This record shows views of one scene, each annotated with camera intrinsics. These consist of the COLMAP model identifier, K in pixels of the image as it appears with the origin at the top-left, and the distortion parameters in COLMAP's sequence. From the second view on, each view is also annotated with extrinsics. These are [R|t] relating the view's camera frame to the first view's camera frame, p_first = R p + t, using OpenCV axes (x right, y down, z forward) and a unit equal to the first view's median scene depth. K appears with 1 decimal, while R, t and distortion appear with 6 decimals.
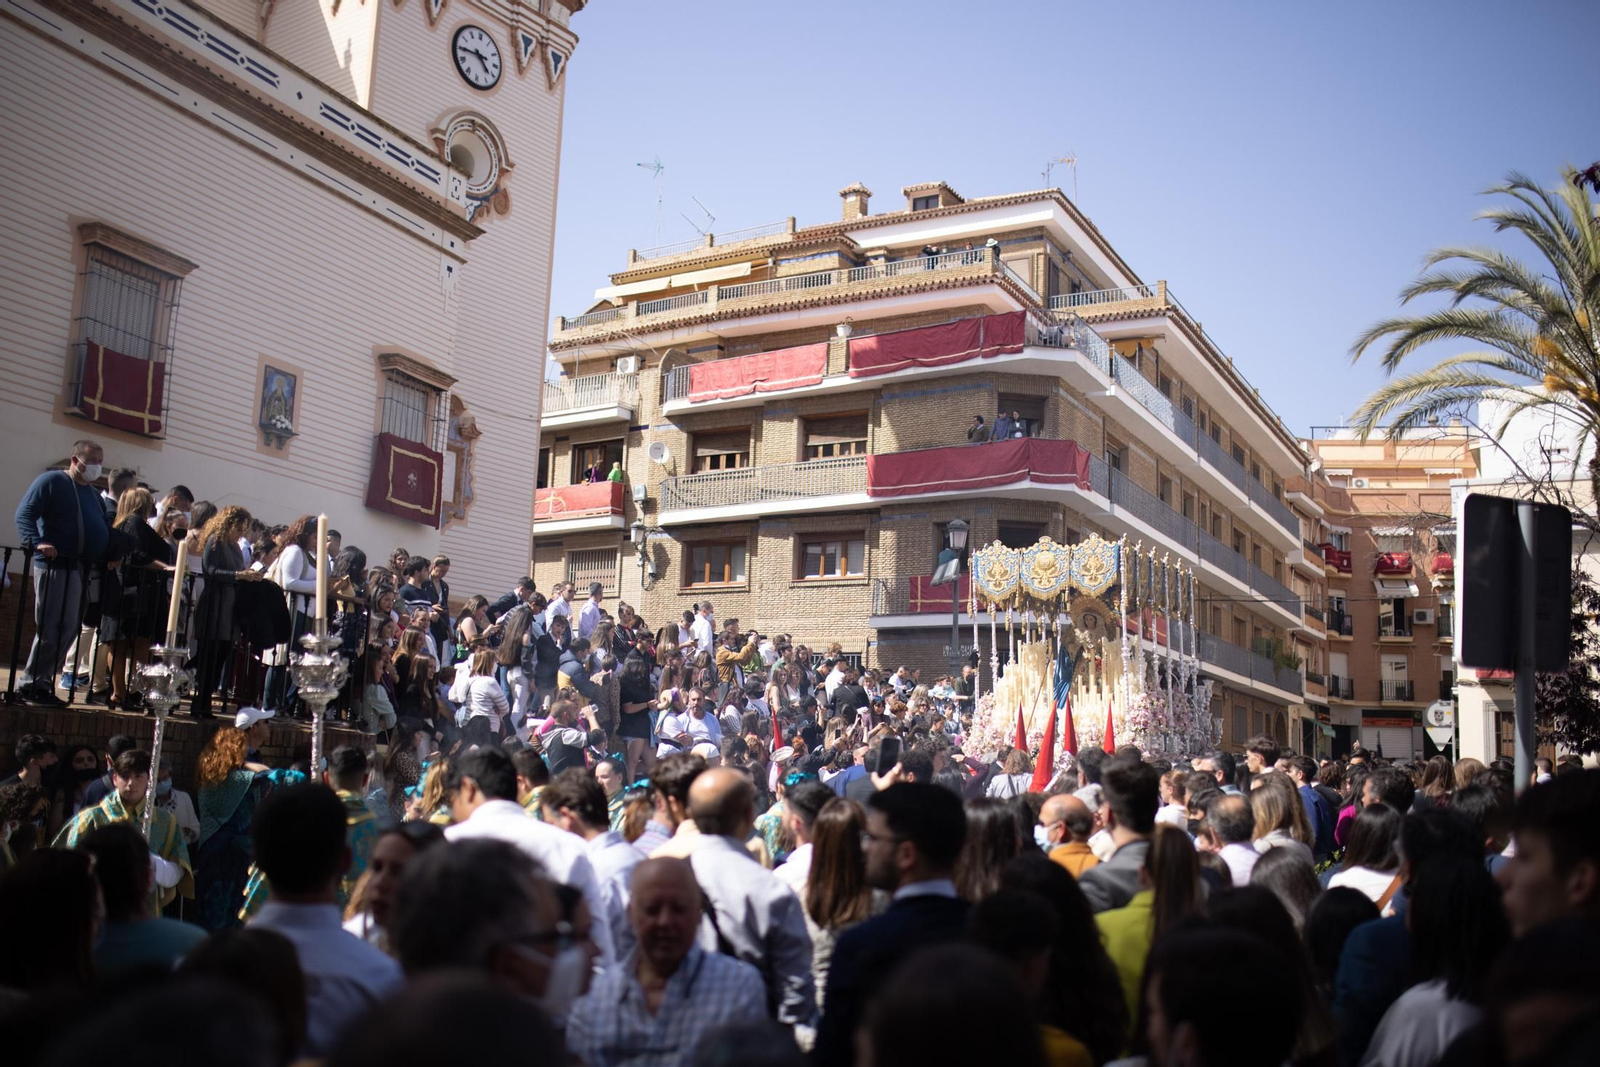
lens RADIAL K [[1677.9, 0, 801.8], [0, 1677.9, 535.8], [0, 0, 1]] dist [-0.002012, 0.000000]
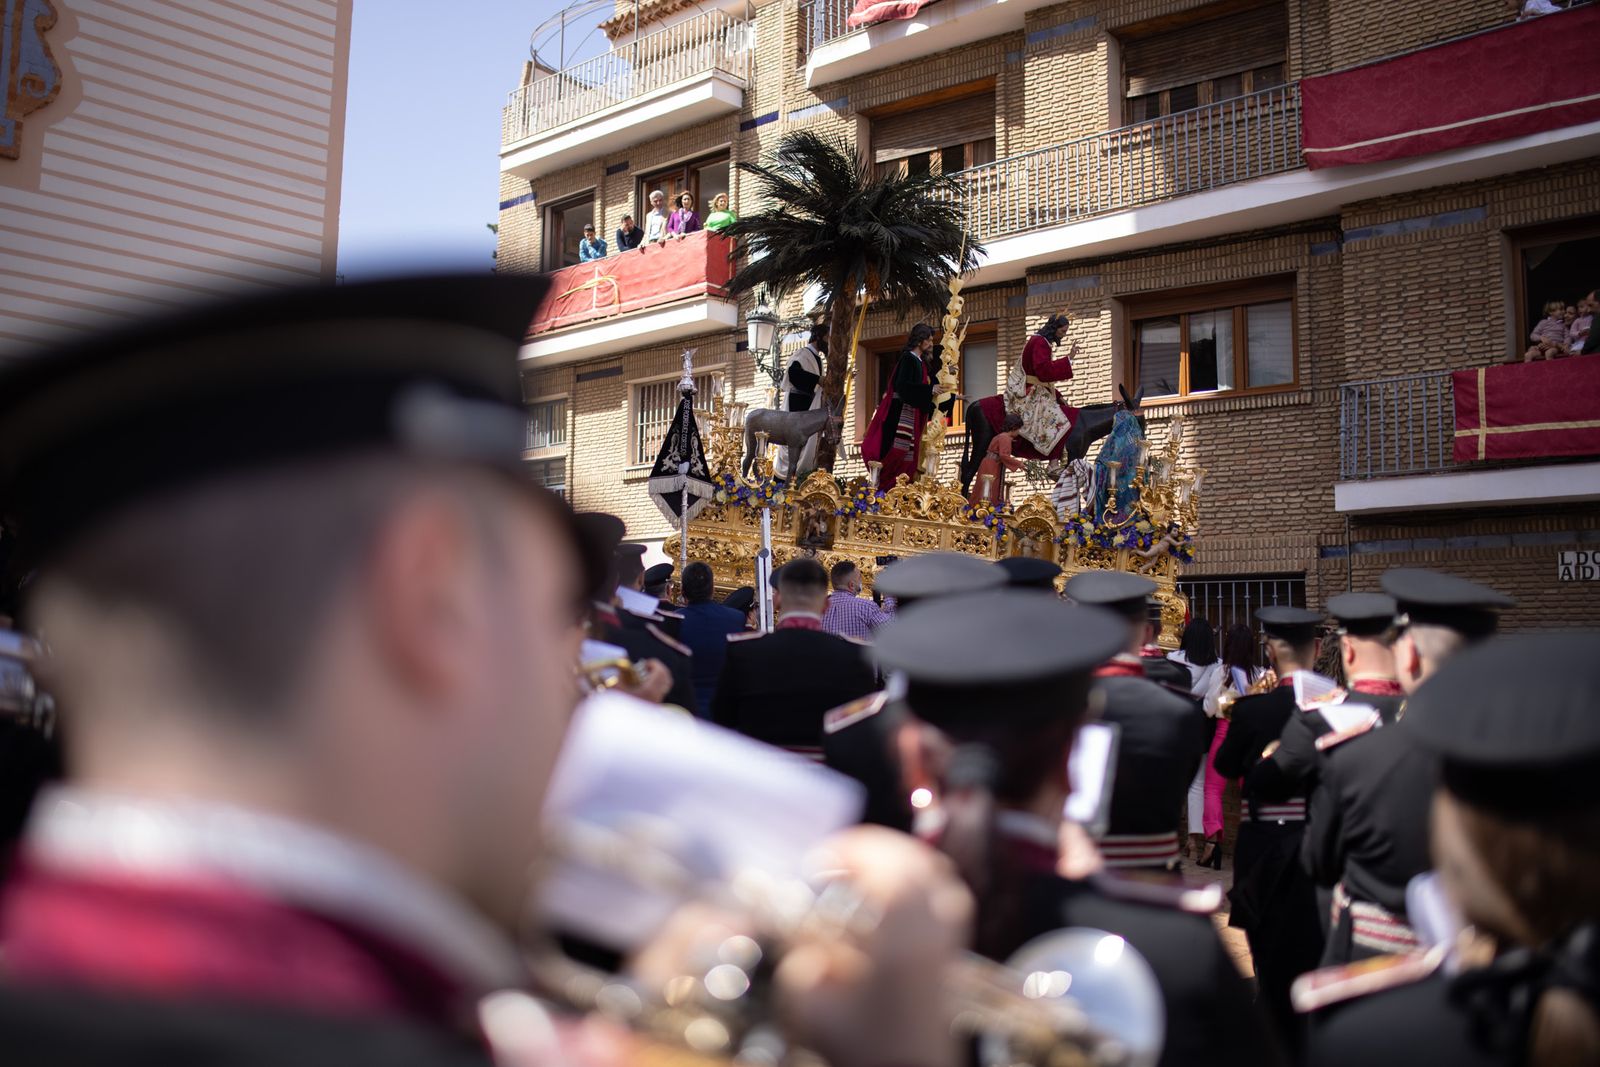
lens RADIAL K [[1677.9, 0, 802.3], [0, 1677.9, 530.4], [0, 0, 1]] dist [-0.002012, 0.000000]
pose [[0.992361, -0.036885, -0.117724, -0.032810], [0.043549, 0.997561, 0.054545, 0.028977], [0.115425, -0.059255, 0.991547, 0.528936]]
